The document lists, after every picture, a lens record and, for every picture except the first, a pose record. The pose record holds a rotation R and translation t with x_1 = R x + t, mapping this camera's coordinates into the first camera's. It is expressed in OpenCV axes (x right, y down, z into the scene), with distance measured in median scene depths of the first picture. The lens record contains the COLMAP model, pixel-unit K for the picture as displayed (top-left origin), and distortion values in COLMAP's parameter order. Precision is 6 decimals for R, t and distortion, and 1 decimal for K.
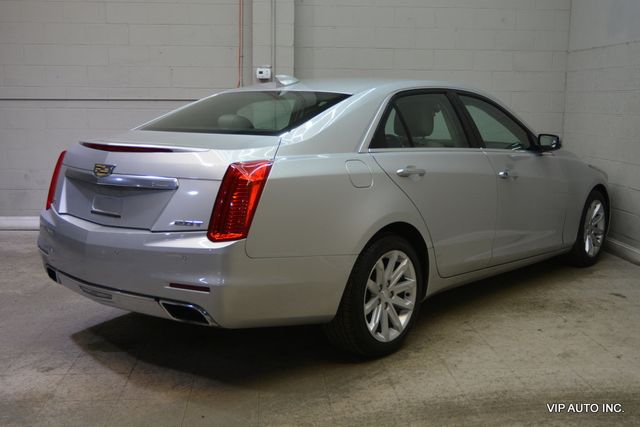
lens RADIAL K [[736.6, 0, 320.0], [0, 736.6, 213.5], [0, 0, 1]] dist [-0.003580, -0.031448]
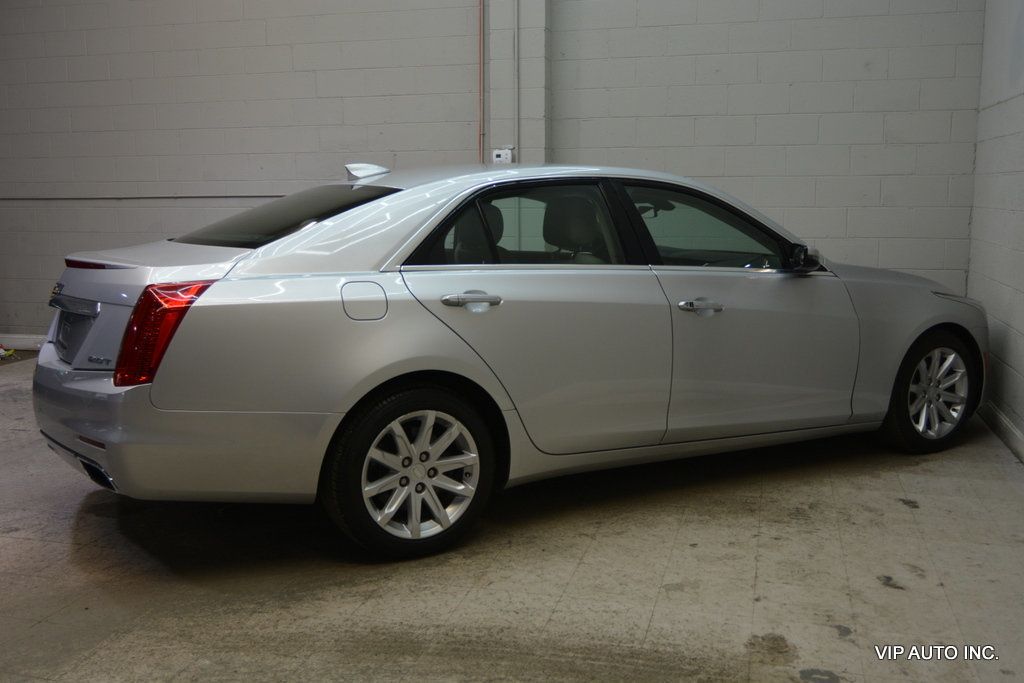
lens RADIAL K [[1019.7, 0, 512.0], [0, 1019.7, 341.5], [0, 0, 1]] dist [-0.010703, 0.010746]
pose [[0.944643, 0.034287, -0.326303, 0.468095], [-0.035635, 0.999363, 0.001847, -0.019234], [0.326158, 0.009883, 0.945263, 0.099369]]
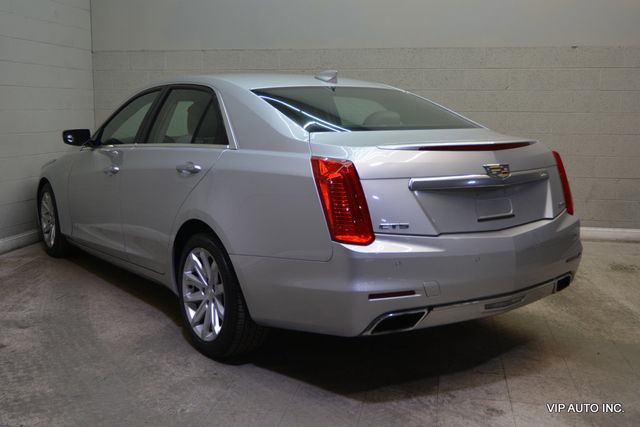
lens RADIAL K [[697.3, 0, 320.0], [0, 697.3, 213.5], [0, 0, 1]] dist [-0.022763, -0.018690]
pose [[0.239699, -0.153024, 0.958712, -1.040359], [0.143792, 0.982205, 0.120823, -0.124926], [-0.960140, 0.108894, 0.257437, 0.862038]]
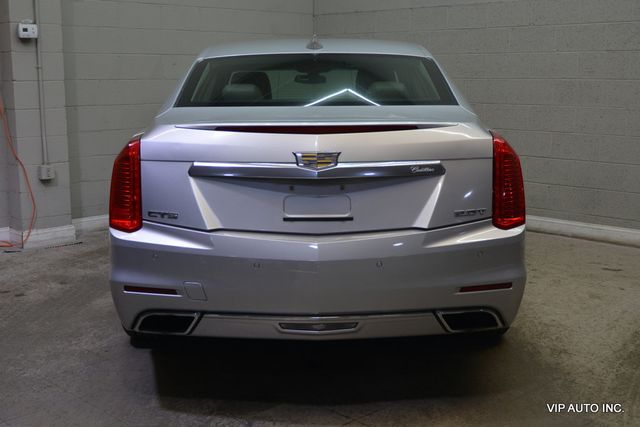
lens RADIAL K [[815.4, 0, 319.2], [0, 815.4, 204.0], [0, 0, 1]] dist [-0.013434, 0.030287]
pose [[0.753317, -0.117153, 0.647139, -0.719965], [0.108265, 0.992672, 0.053678, -0.050822], [-0.648685, 0.029625, 0.760480, 0.330721]]
